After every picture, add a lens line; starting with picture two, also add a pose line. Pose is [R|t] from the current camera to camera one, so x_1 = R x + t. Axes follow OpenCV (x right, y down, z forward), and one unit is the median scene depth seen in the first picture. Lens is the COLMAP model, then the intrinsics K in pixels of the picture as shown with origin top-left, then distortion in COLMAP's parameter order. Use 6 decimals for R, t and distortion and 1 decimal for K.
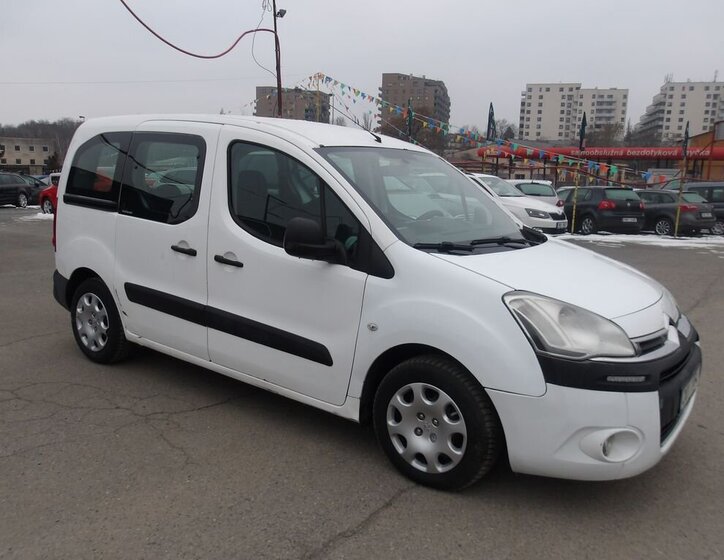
lens RADIAL K [[646.5, 0, 344.8], [0, 646.5, 279.7], [0, 0, 1]] dist [-0.002753, 0.013035]
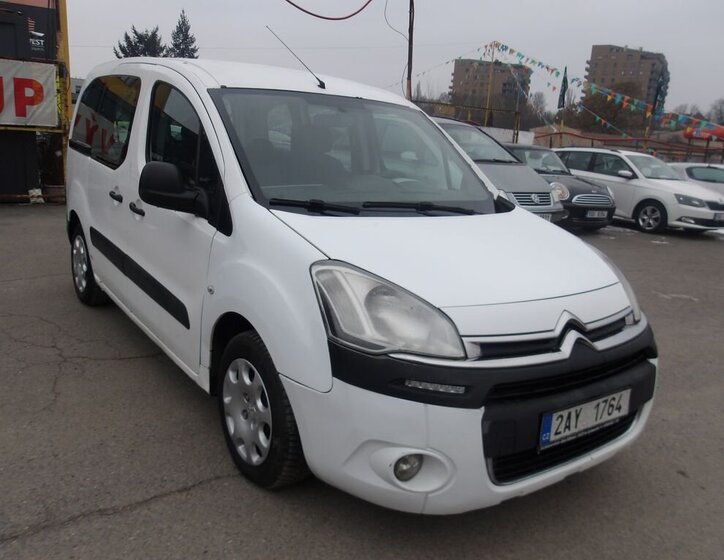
lens RADIAL K [[646.5, 0, 344.8], [0, 646.5, 279.7], [0, 0, 1]] dist [-0.002753, 0.013035]
pose [[0.953756, 0.101611, -0.282887, 0.421220], [-0.091180, 0.994587, 0.049835, -0.000357], [0.286420, -0.021737, 0.957858, 0.190595]]
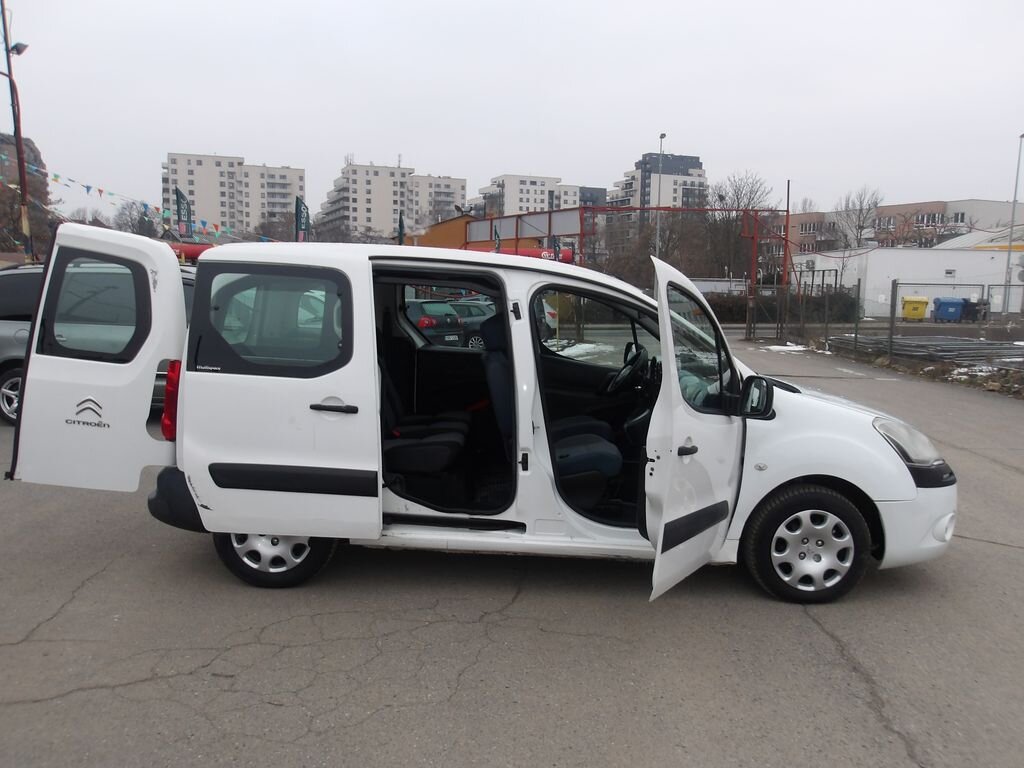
lens RADIAL K [[867.1, 0, 508.9], [0, 867.1, 418.8], [0, 0, 1]] dist [-0.004572, 0.003505]
pose [[0.810144, -0.103666, 0.576993, -0.991429], [0.103596, 0.994067, 0.033143, -0.085337], [-0.577005, 0.032923, 0.816076, 0.075475]]
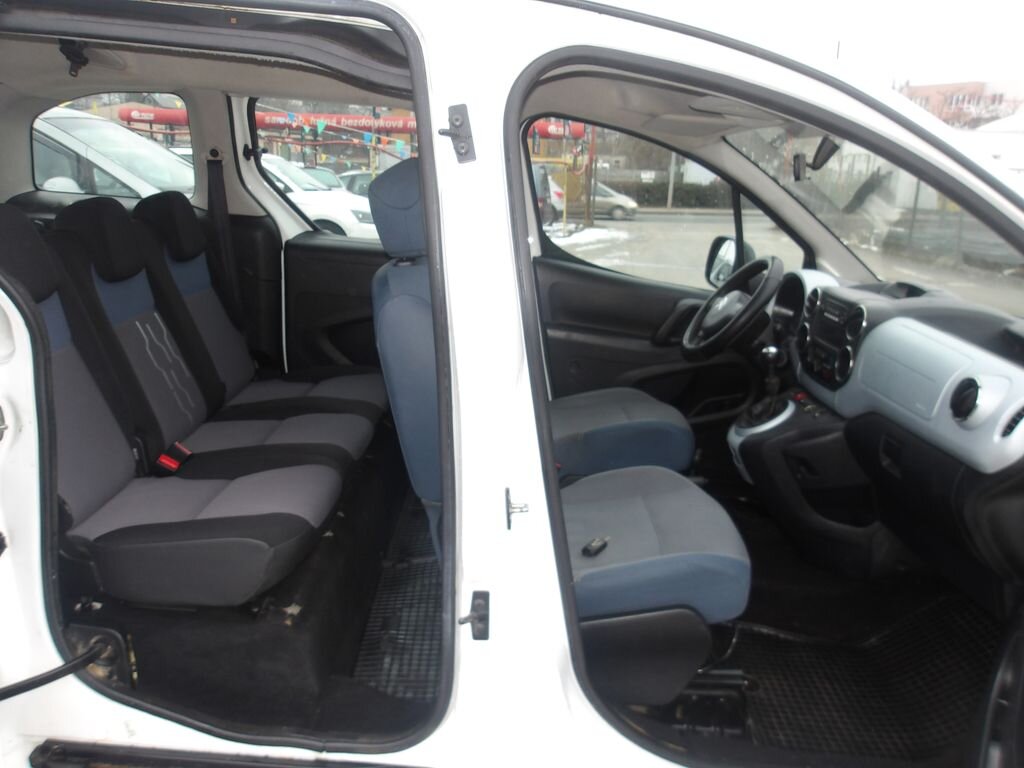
lens RADIAL K [[867.1, 0, 508.9], [0, 867.1, 418.8], [0, 0, 1]] dist [-0.004572, 0.003505]
pose [[0.813619, -0.155617, 0.560185, -0.446986], [0.074457, 0.983469, 0.165061, -0.138577], [-0.576611, -0.092587, 0.811756, 0.772004]]
